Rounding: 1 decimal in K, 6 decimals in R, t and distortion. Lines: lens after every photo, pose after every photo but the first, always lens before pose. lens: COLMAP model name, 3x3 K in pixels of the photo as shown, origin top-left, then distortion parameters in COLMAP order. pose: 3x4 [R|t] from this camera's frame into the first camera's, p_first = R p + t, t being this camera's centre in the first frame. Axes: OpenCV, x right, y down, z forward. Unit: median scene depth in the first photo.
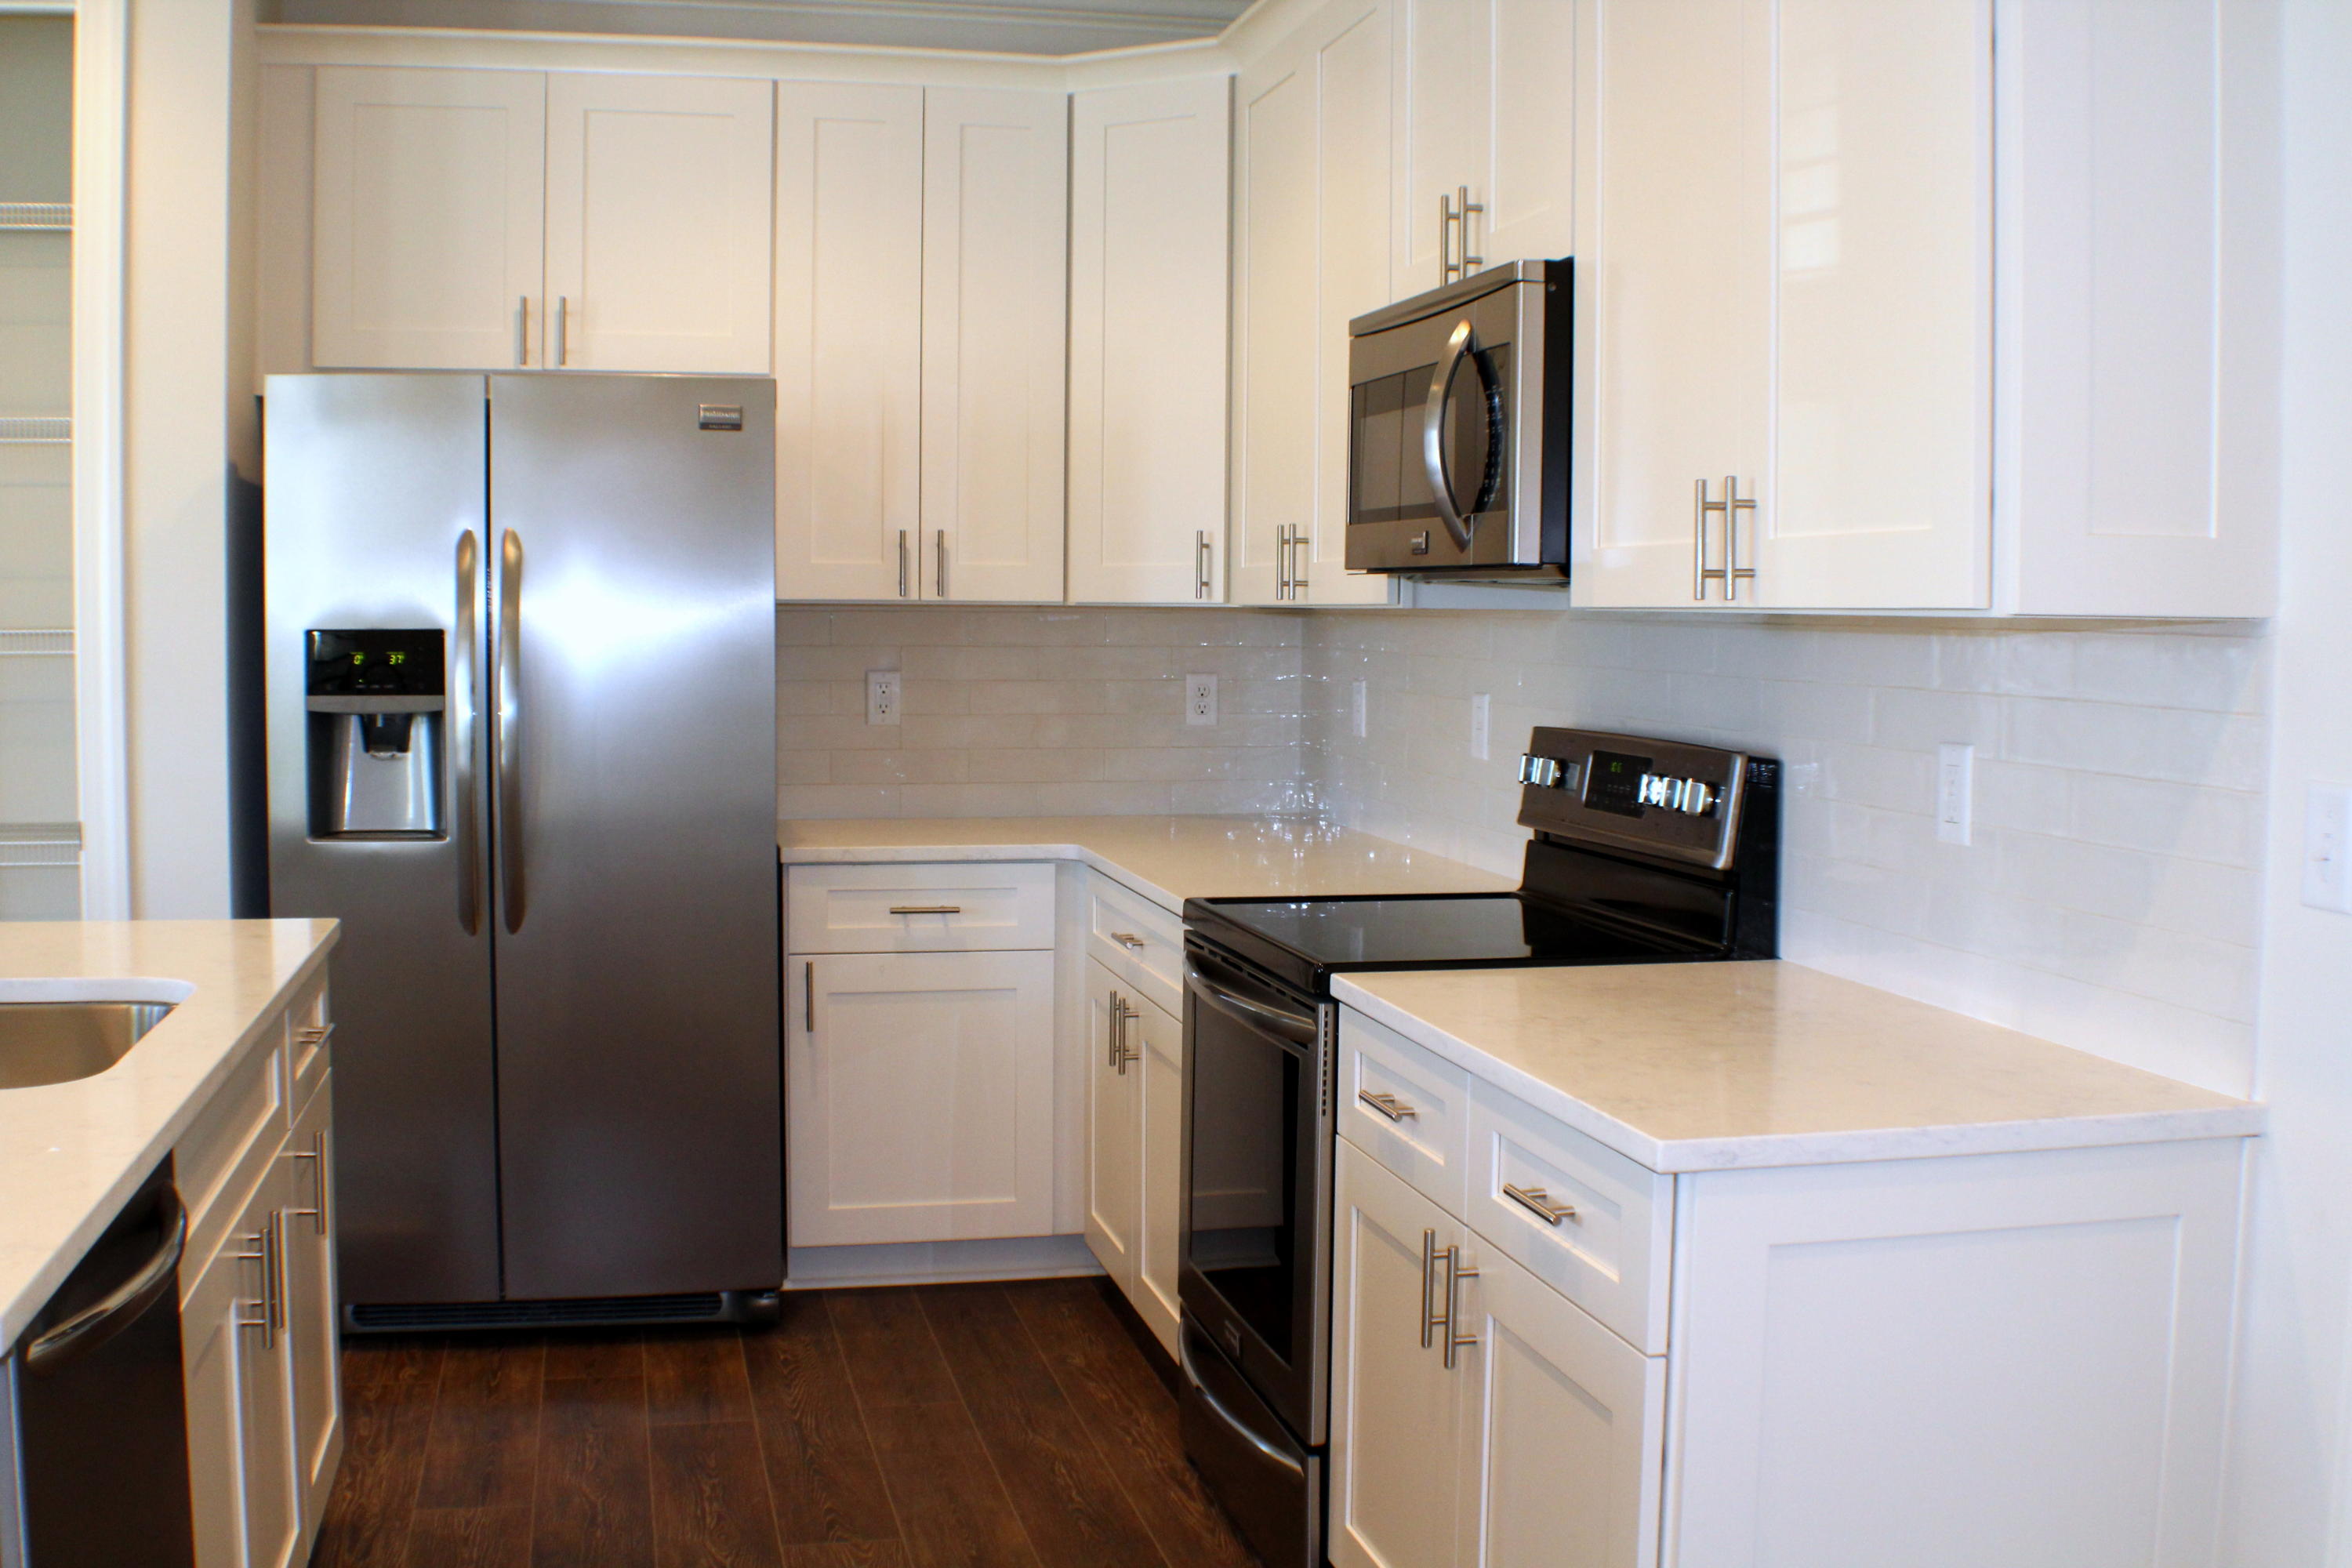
lens RADIAL K [[2457.7, 0, 1180.8], [0, 2457.7, 736.2], [0, 0, 1]] dist [-0.175335, 0.016271]
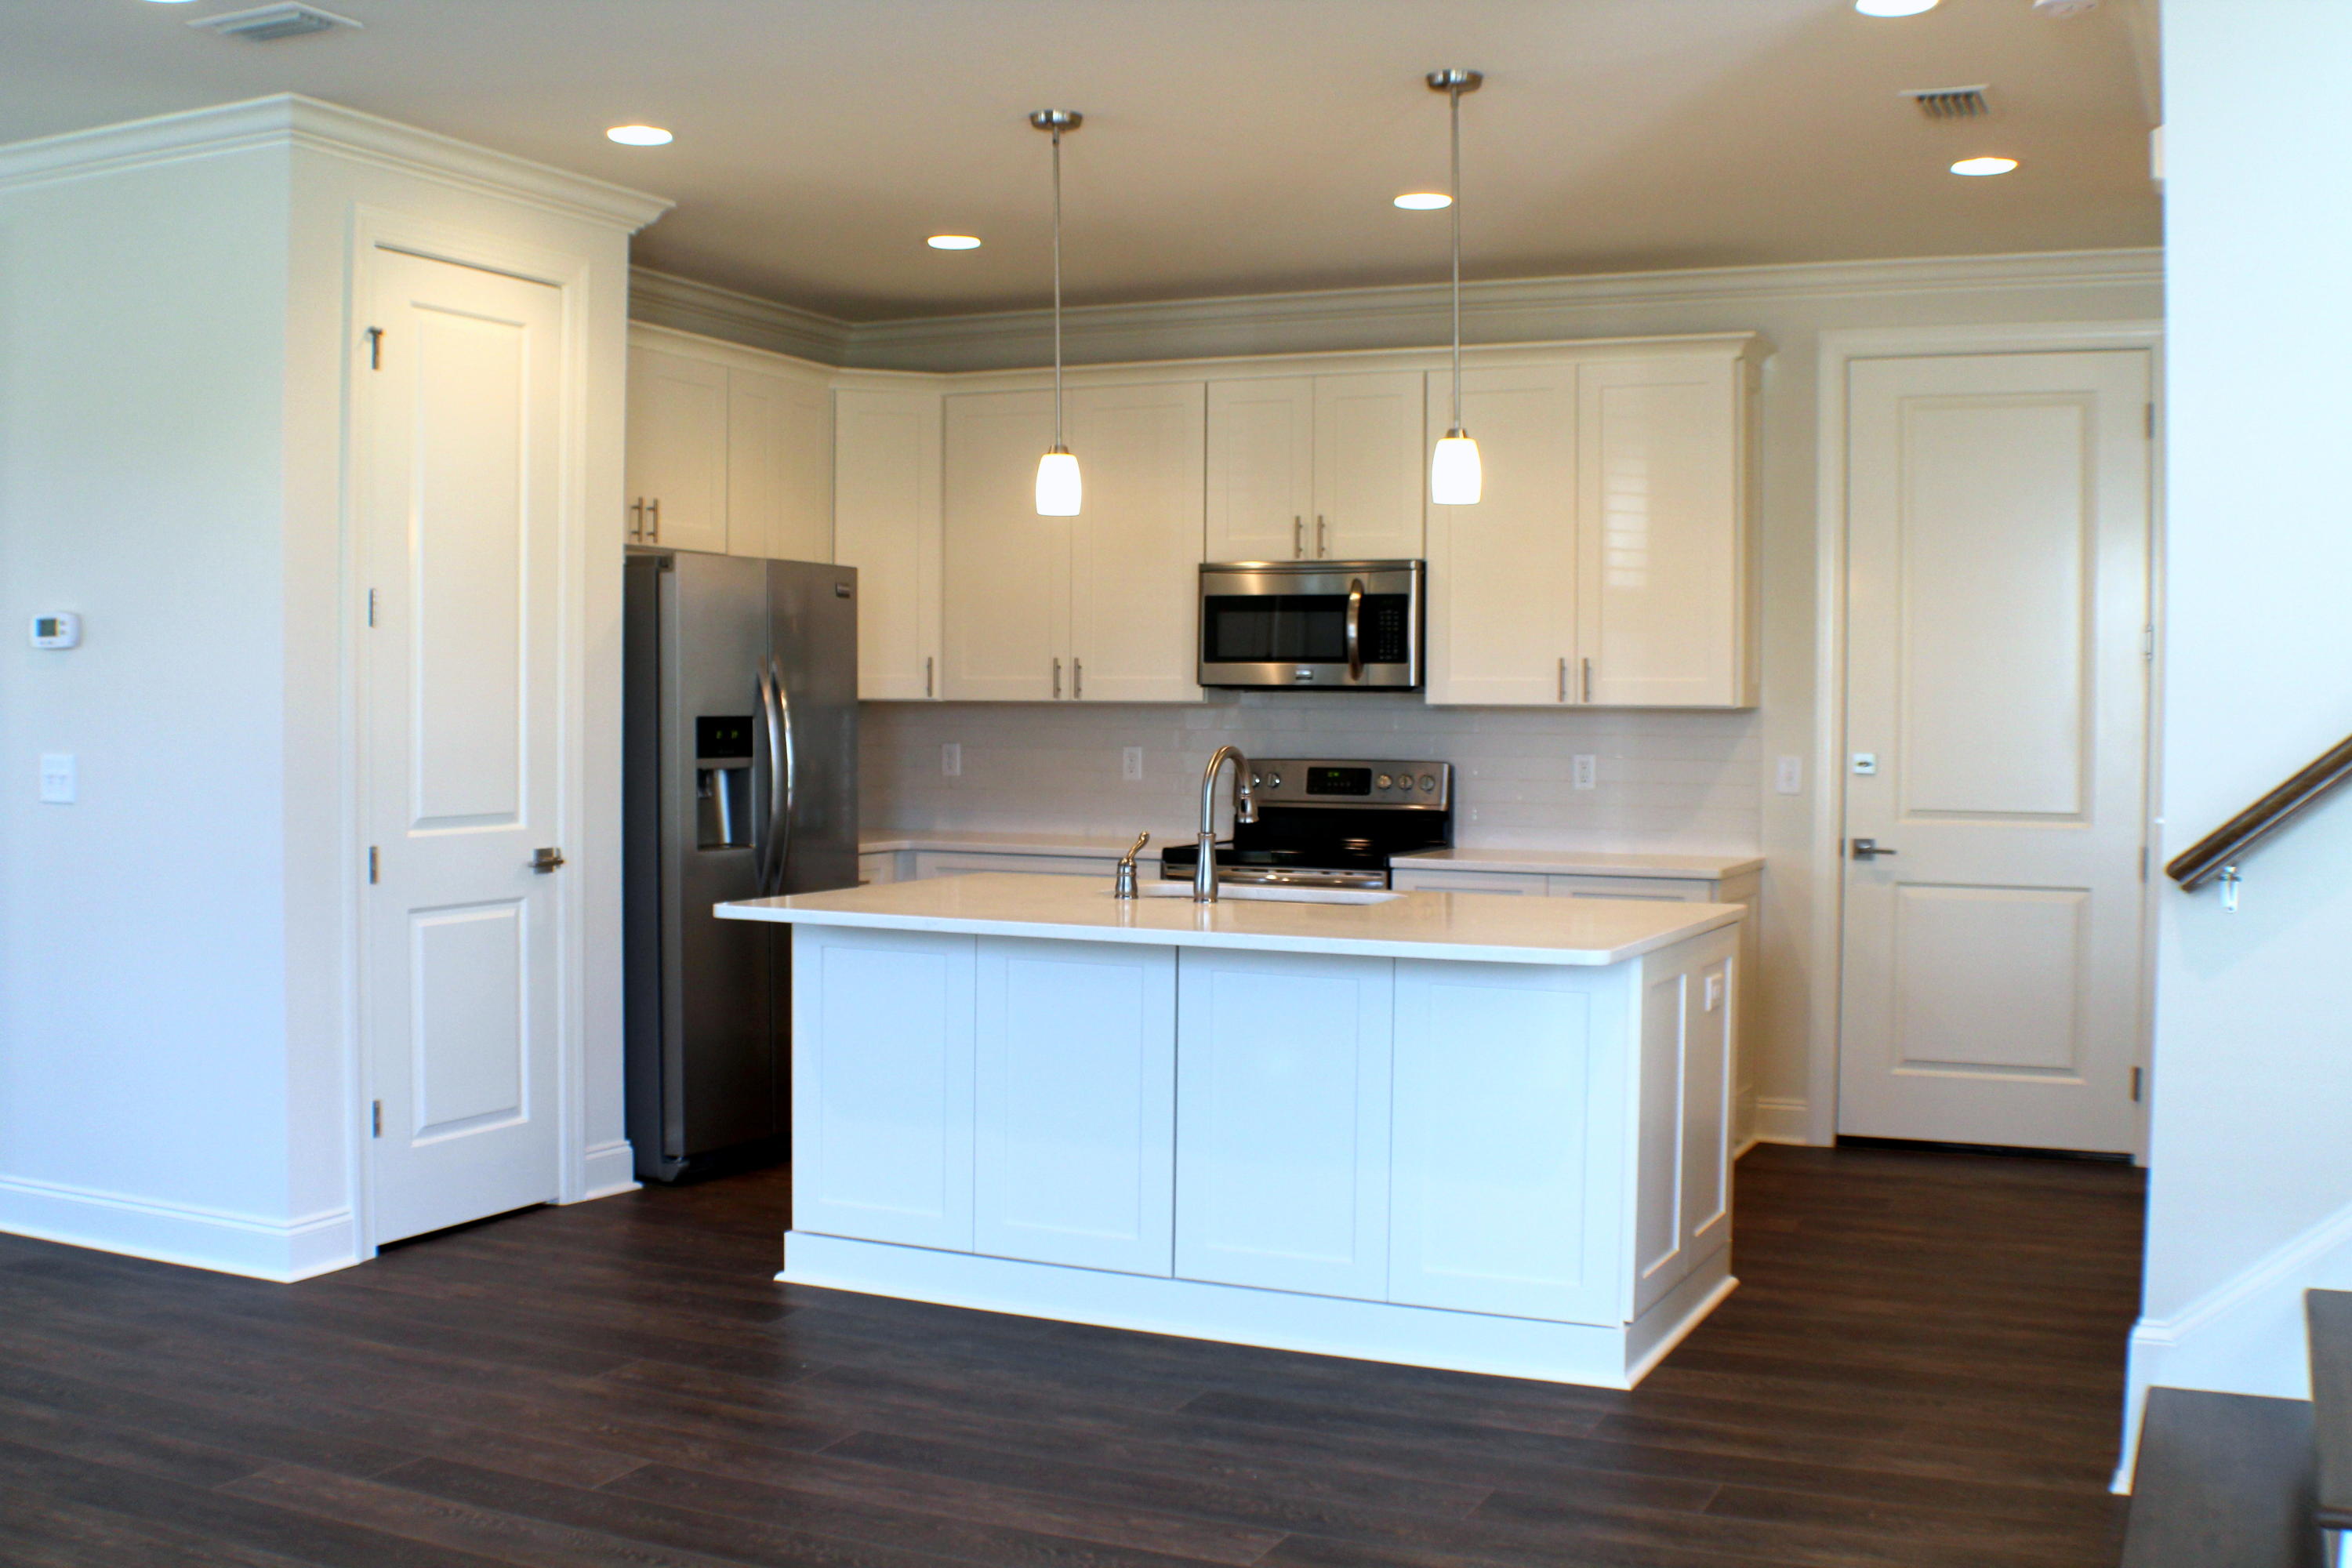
lens RADIAL K [[2458.4, 0, 1176.0], [0, 2458.4, 784.0], [0, 0, 1]] dist [-0.172561, 0.046319]
pose [[0.616621, -0.027926, 0.786765, -1.467927], [0.039059, 0.999225, 0.004855, 0.004269], [-0.786291, 0.027737, 0.617234, -0.236487]]
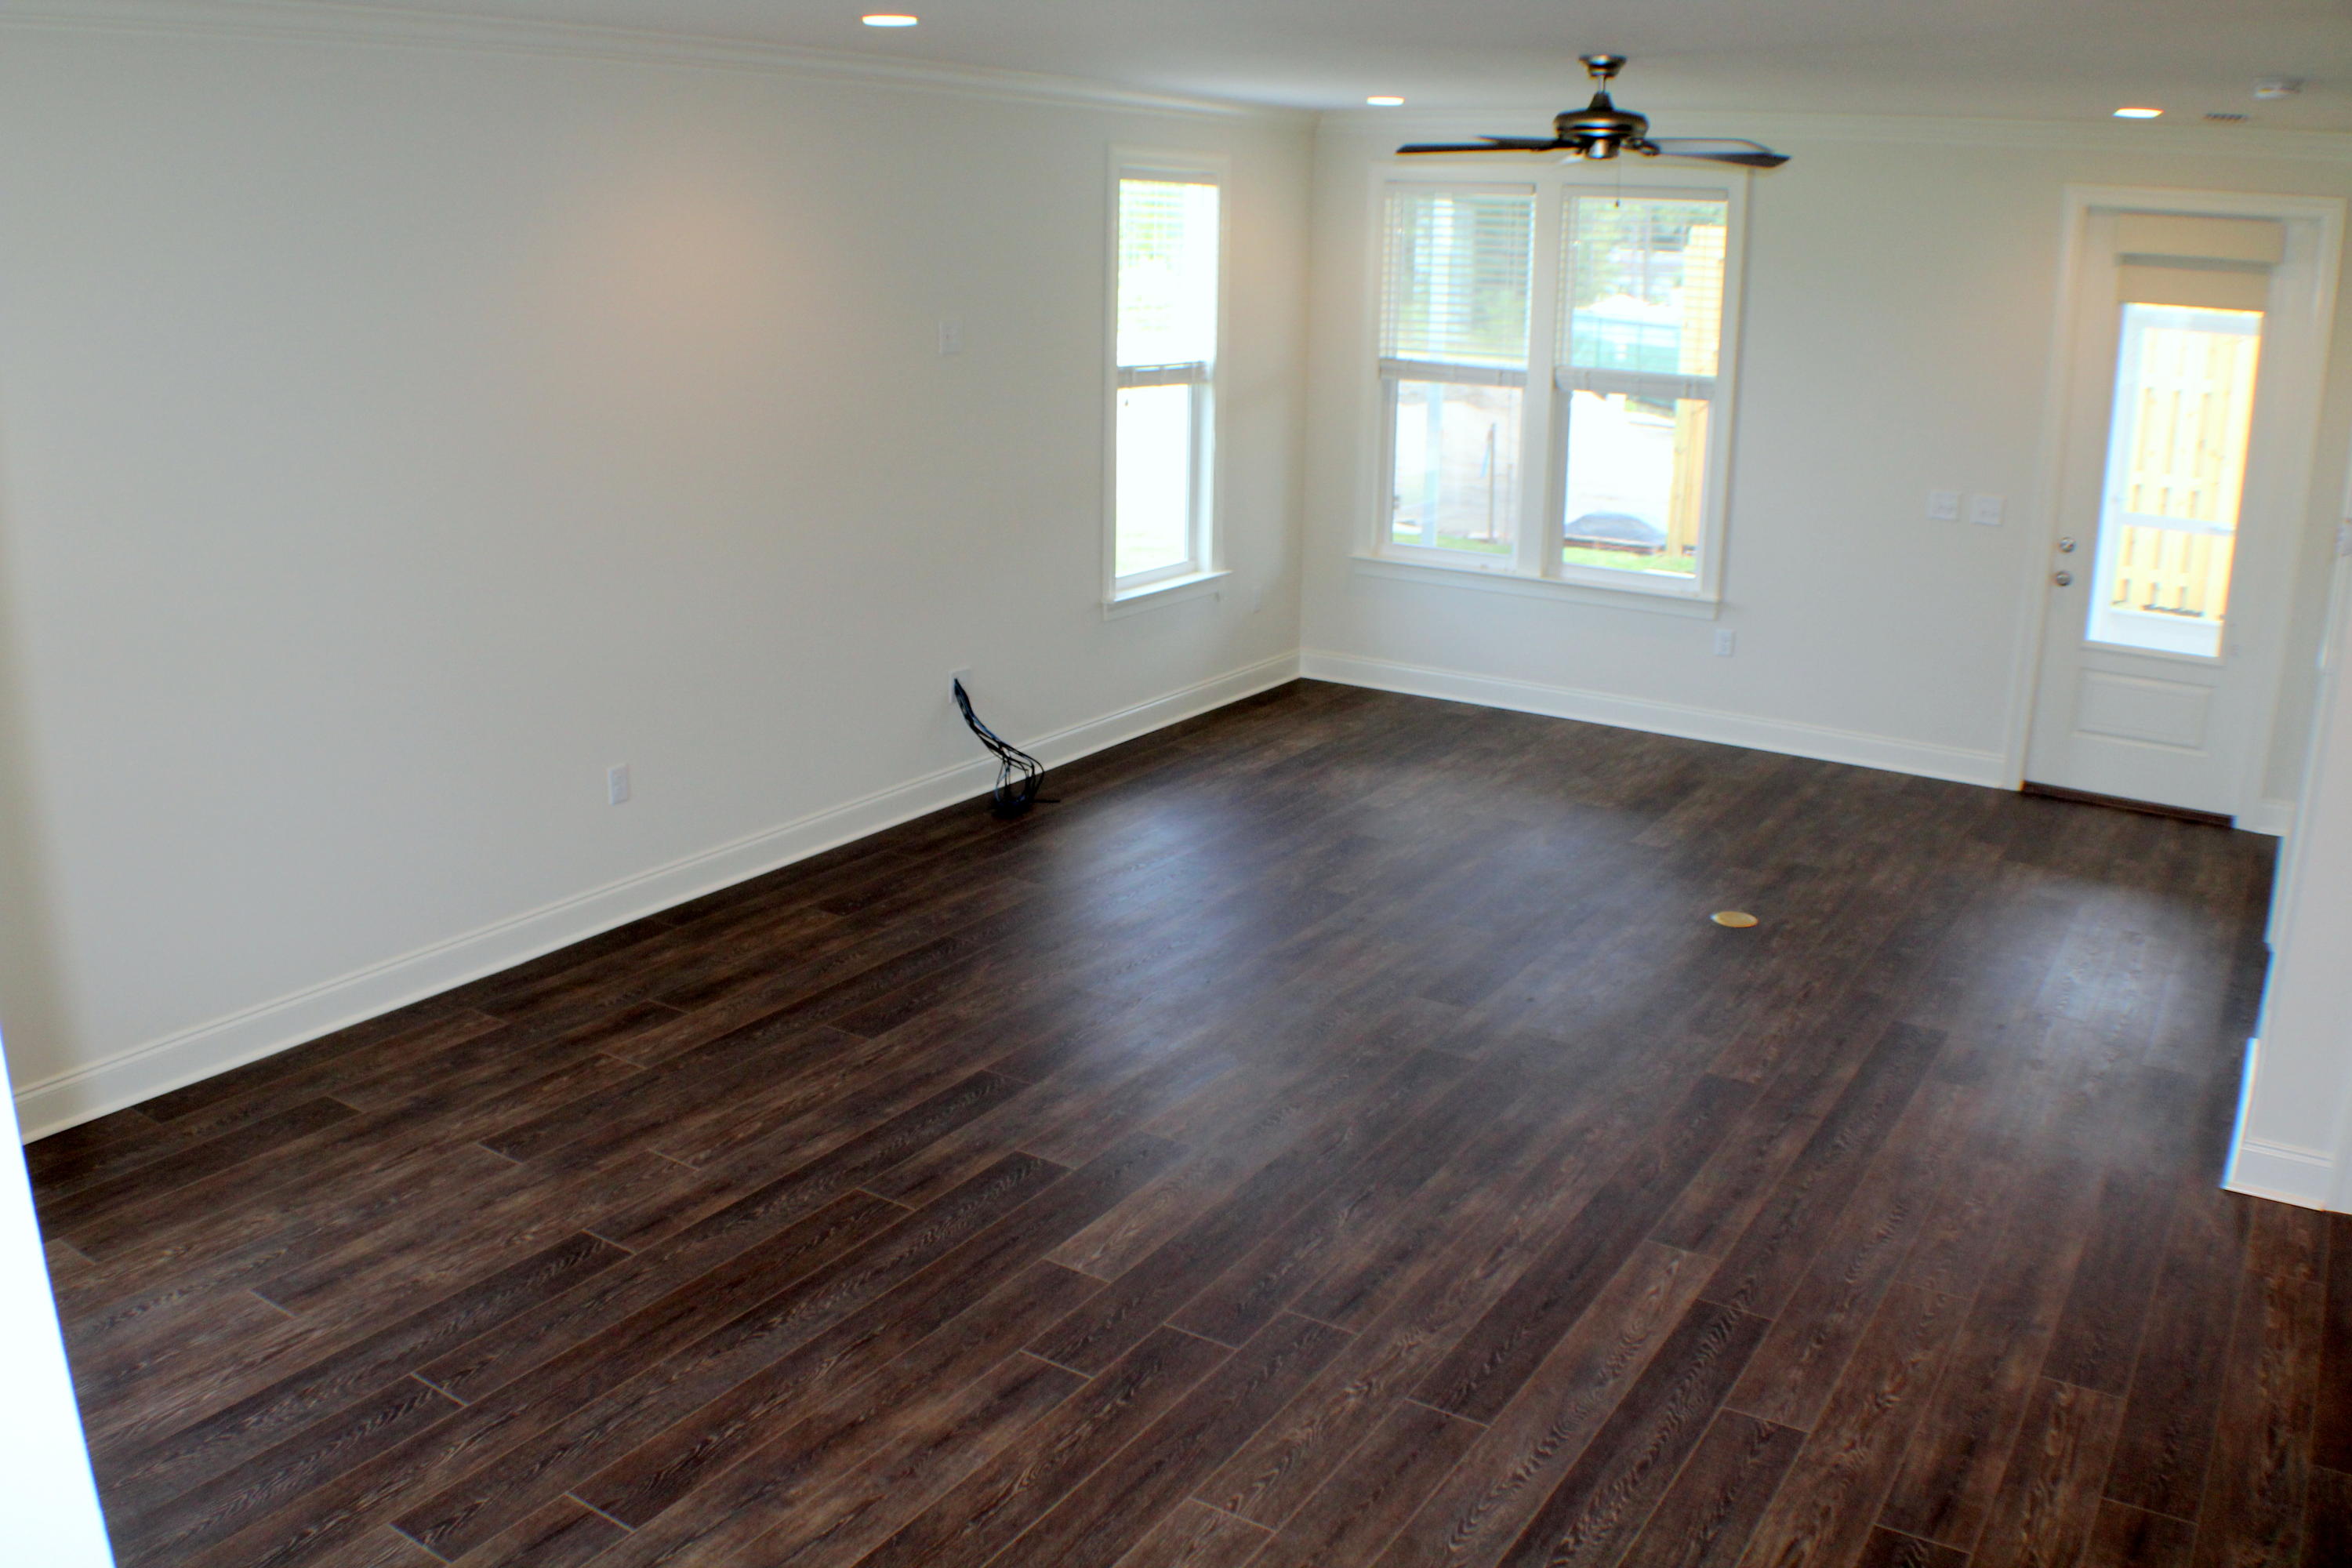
lens RADIAL K [[1927.0, 0, 1176.0], [0, 1927.0, 784.0], [0, 0, 1]] dist [-0.217533, 0.099622]
pose [[0.695704, 0.198100, -0.690472, -0.472485], [-0.047272, 0.971763, 0.231174, -0.177239], [0.716771, -0.128189, 0.685425, -0.155126]]
